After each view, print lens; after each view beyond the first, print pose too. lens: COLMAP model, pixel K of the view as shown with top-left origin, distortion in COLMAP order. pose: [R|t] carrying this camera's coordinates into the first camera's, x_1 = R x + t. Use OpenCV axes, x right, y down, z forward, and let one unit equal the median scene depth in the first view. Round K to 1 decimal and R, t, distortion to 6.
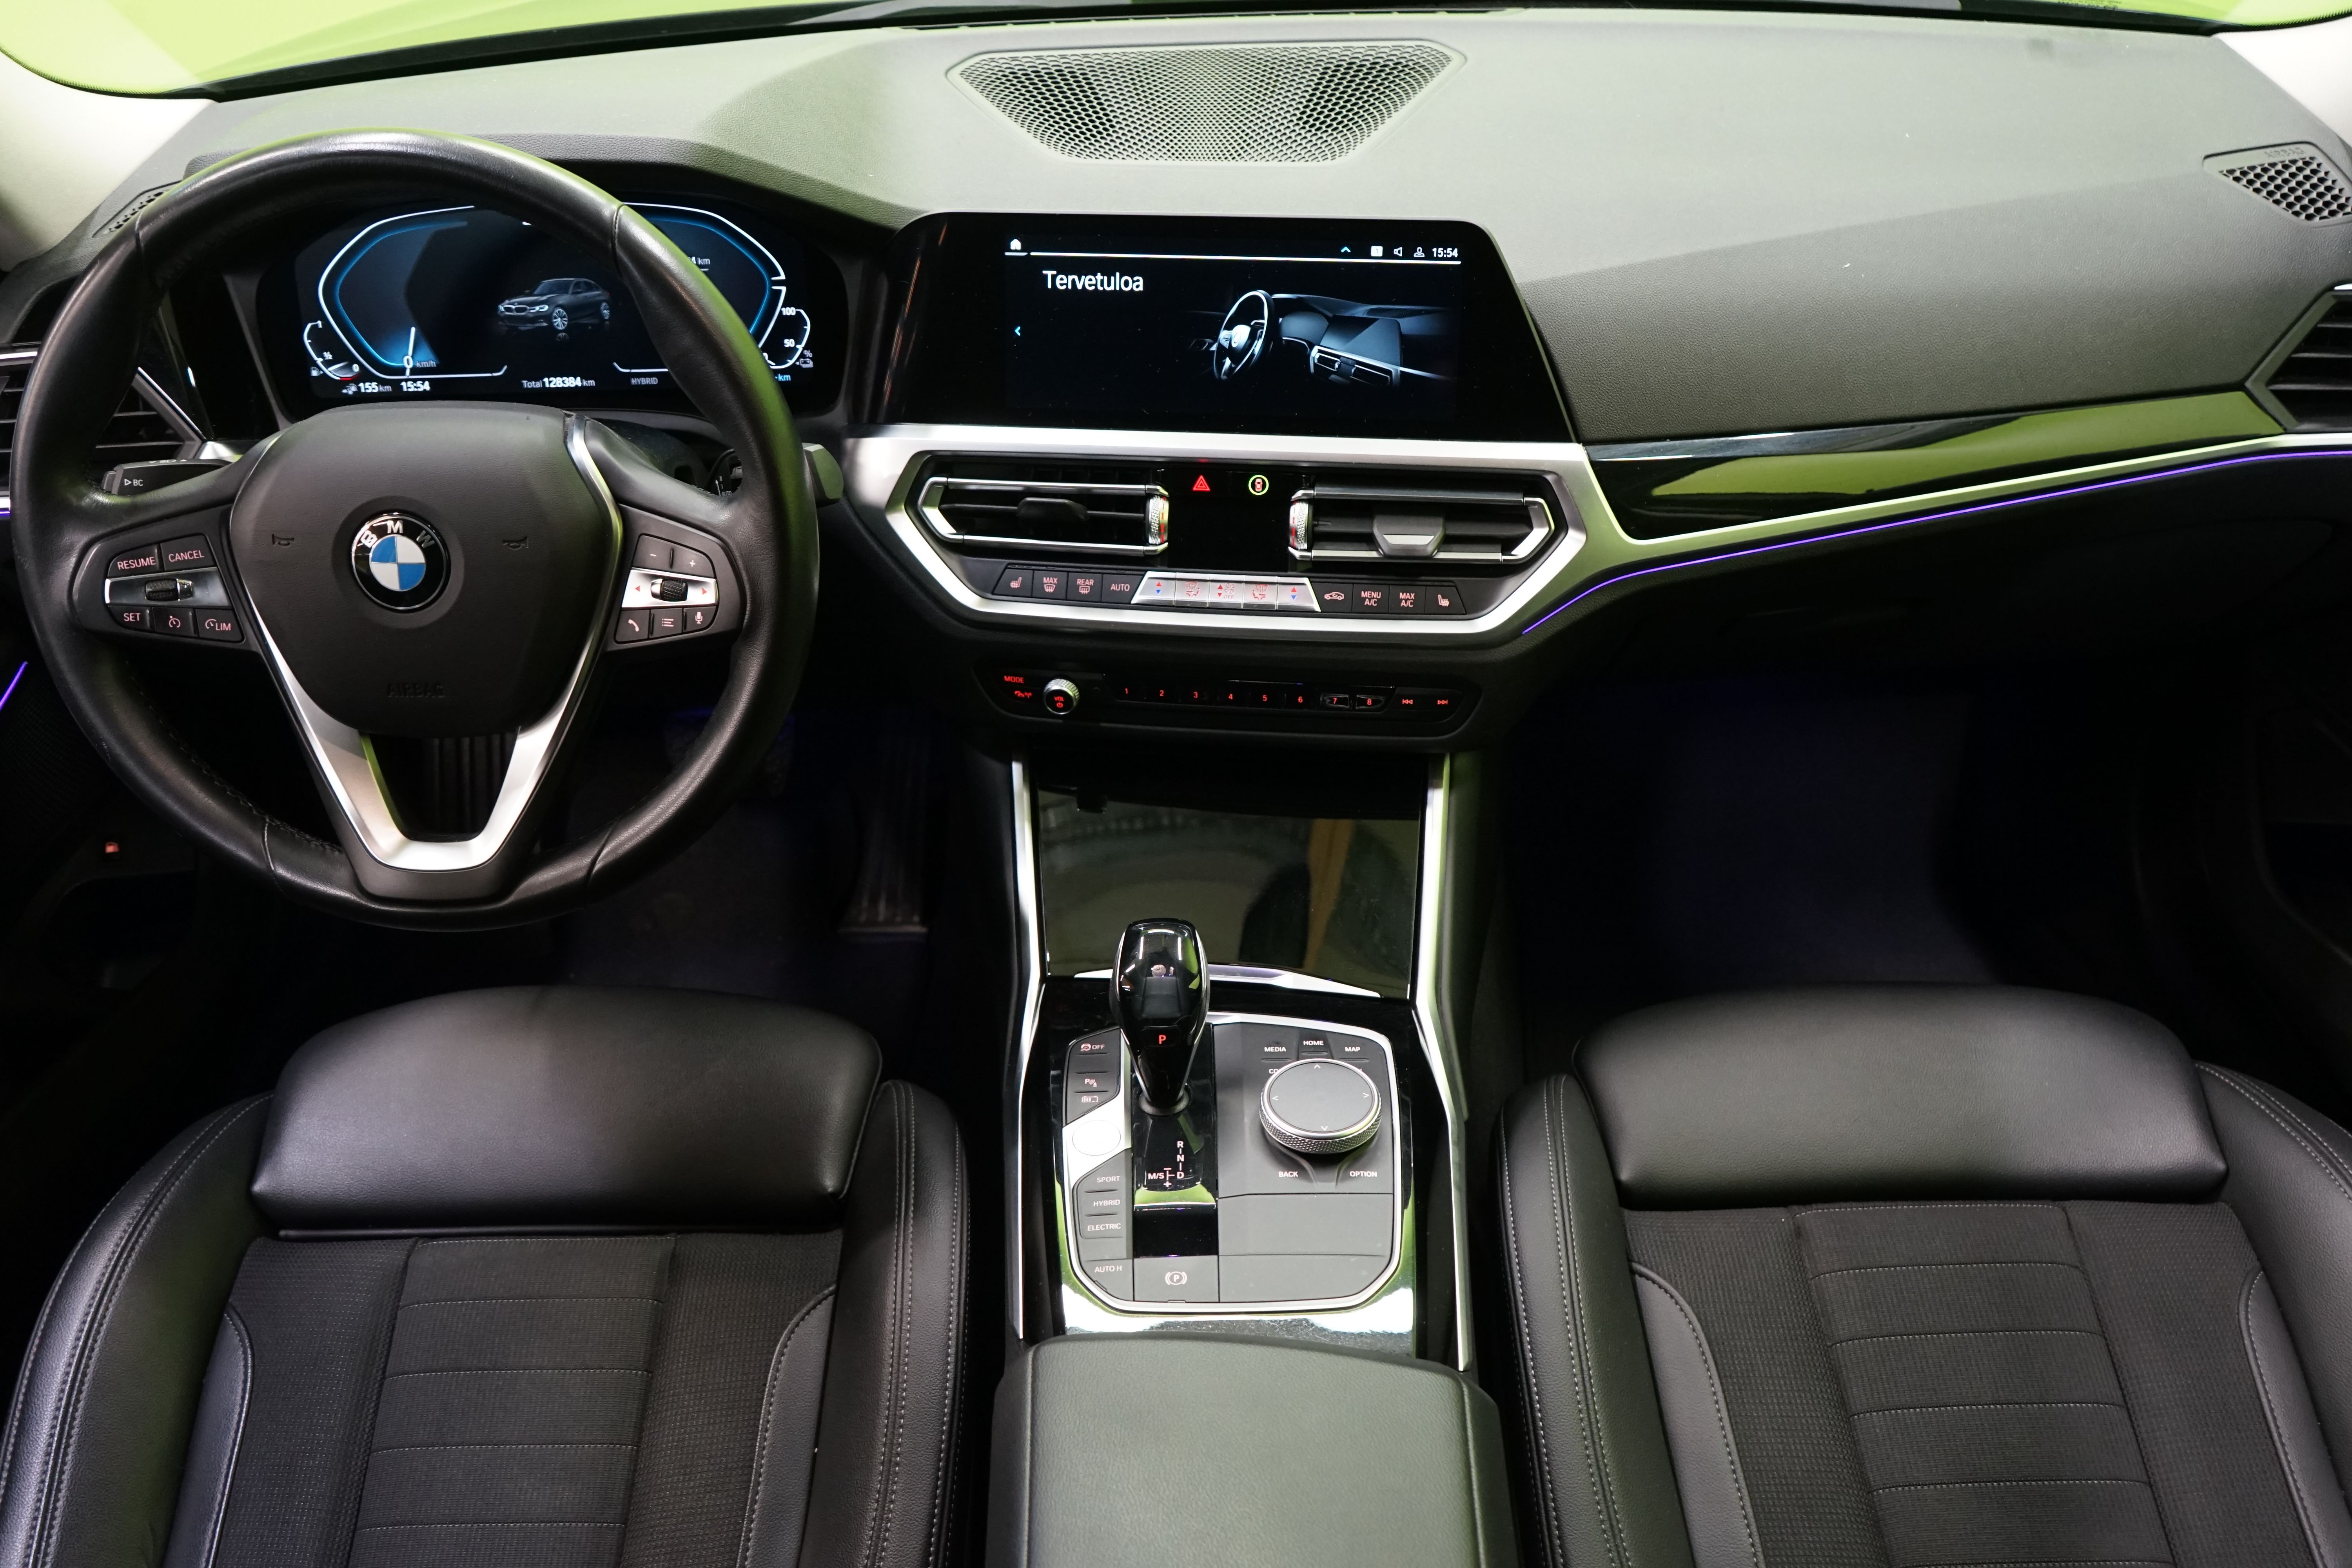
lens RADIAL K [[1938.6, 0, 1176.0], [0, 1938.6, 784.0], [0, 0, 1]] dist [0.002950, 0.002121]
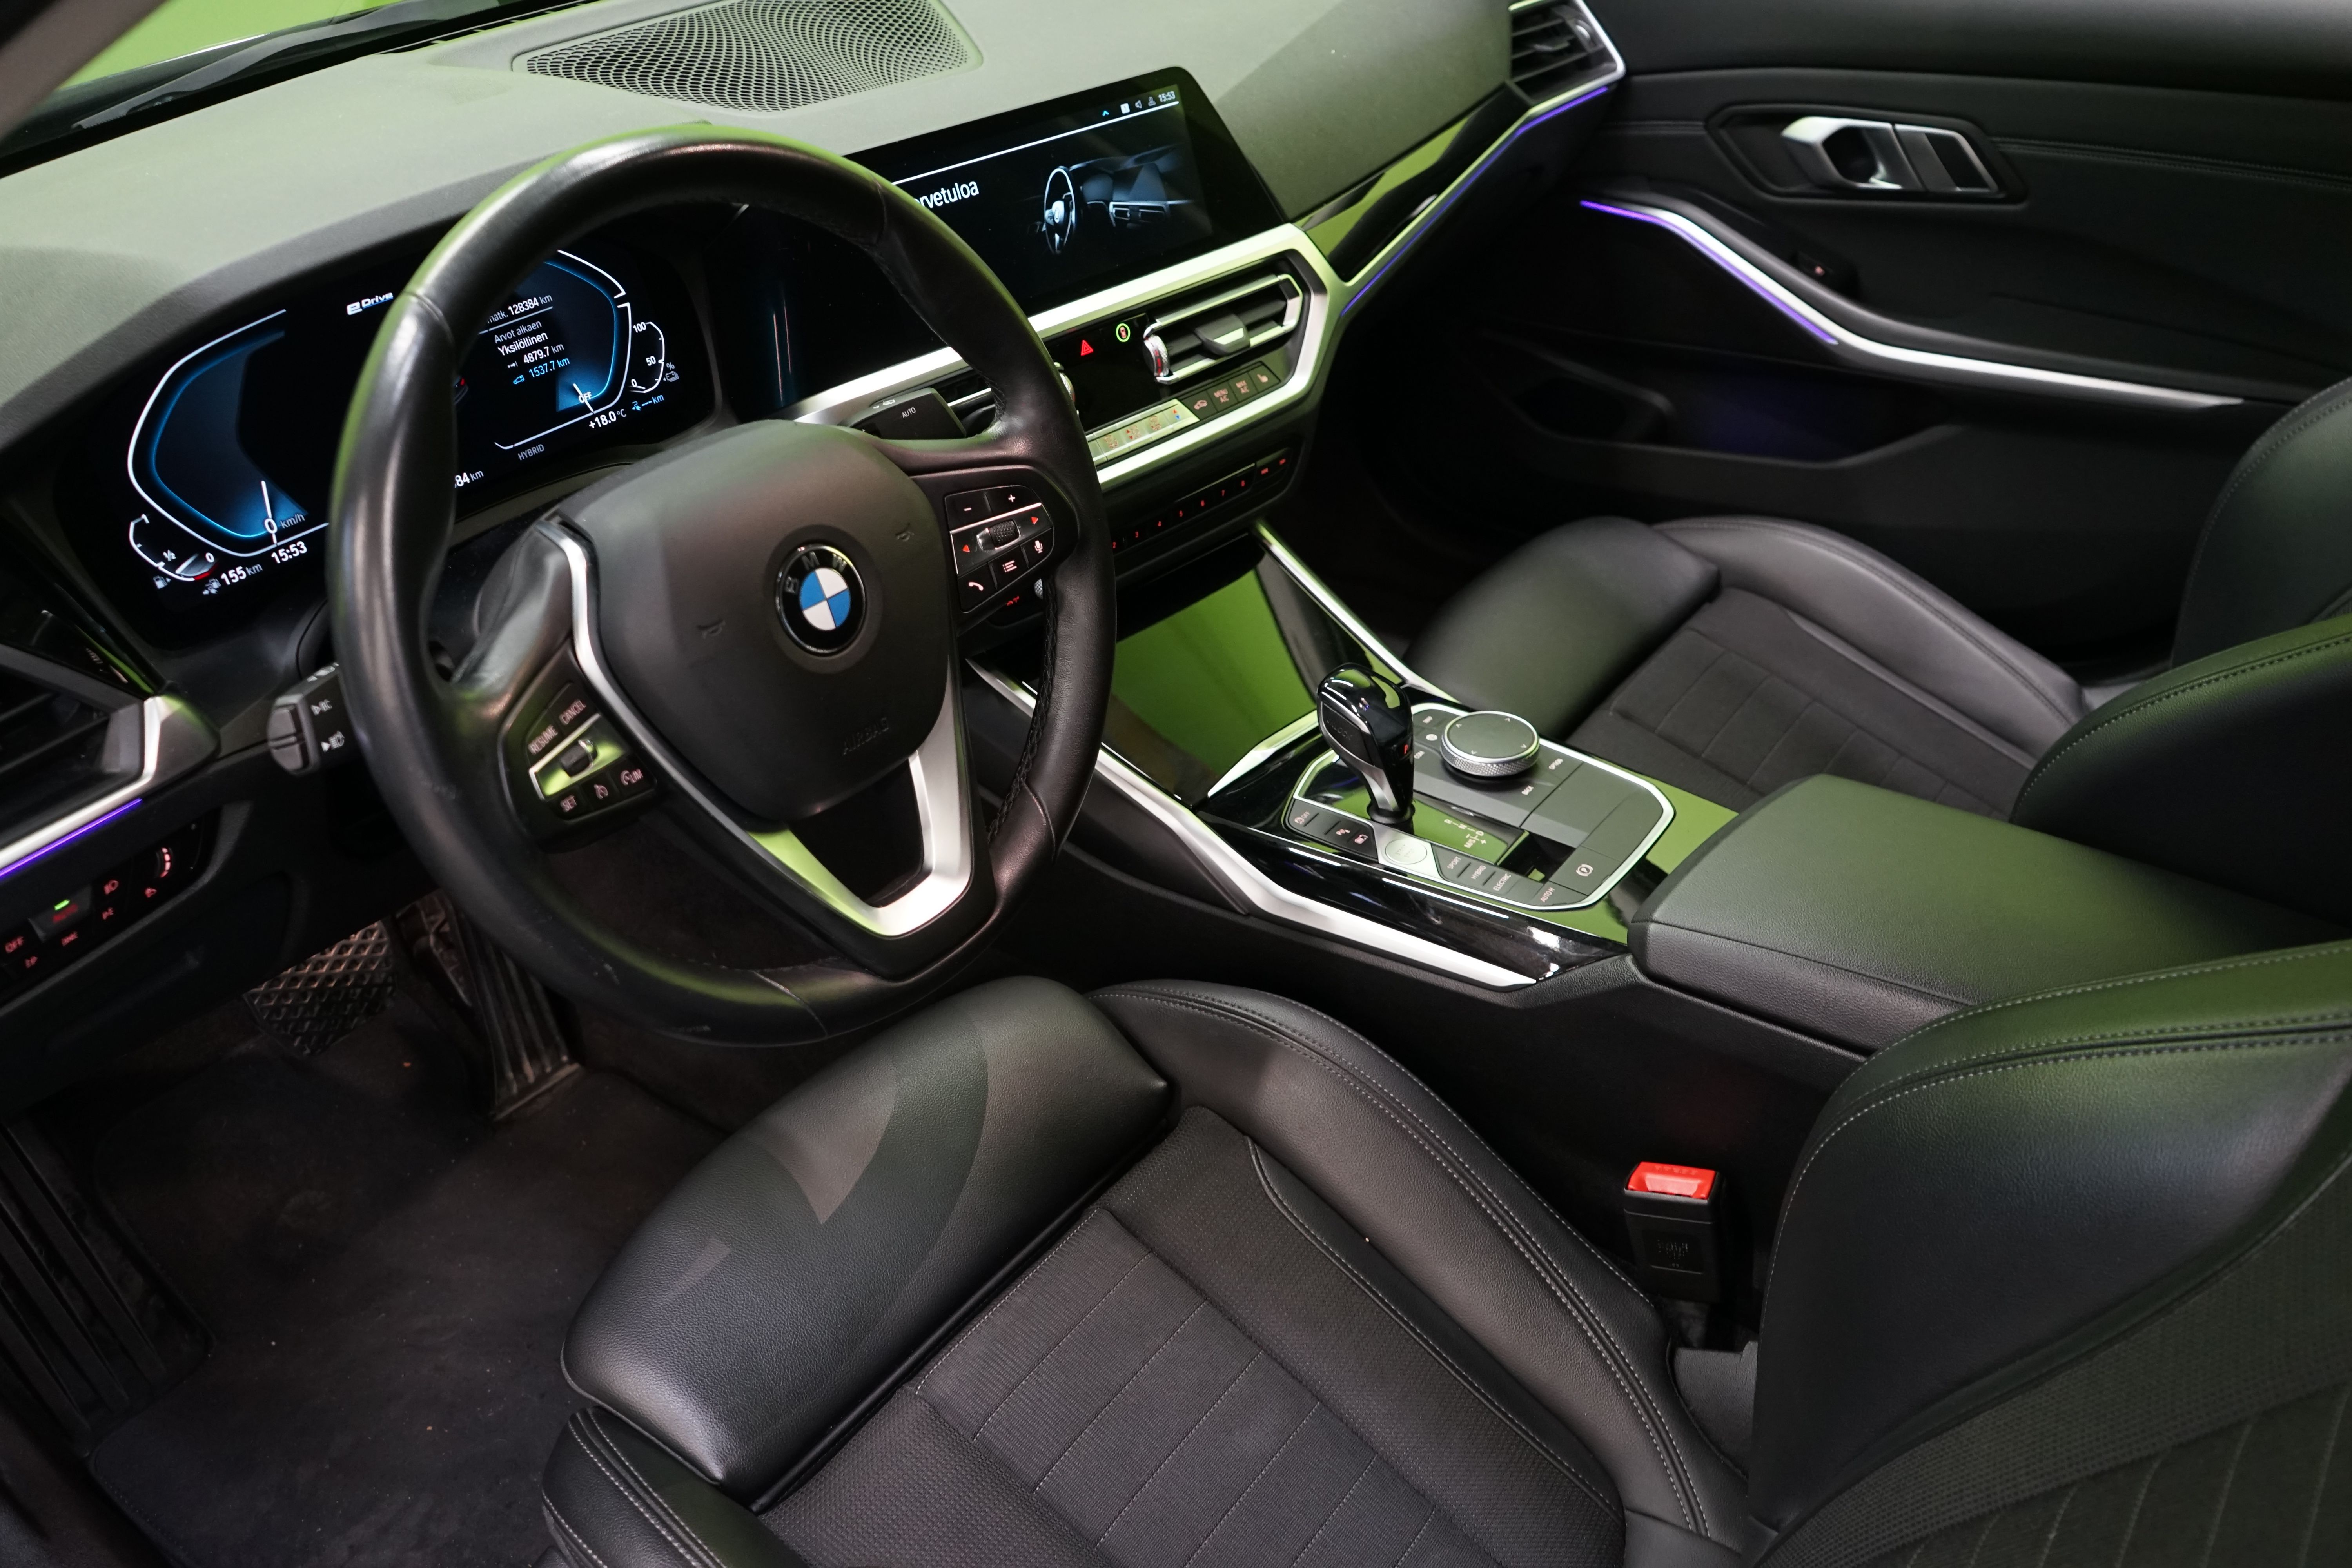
lens RADIAL K [[1938.6, 0, 1176.0], [0, 1938.6, 784.0], [0, 0, 1]] dist [0.002950, 0.002121]
pose [[0.585598, -0.433789, 0.684764, -0.817809], [0.451572, 0.876116, 0.168832, -0.100638], [-0.673170, 0.210352, 0.708939, 0.238576]]
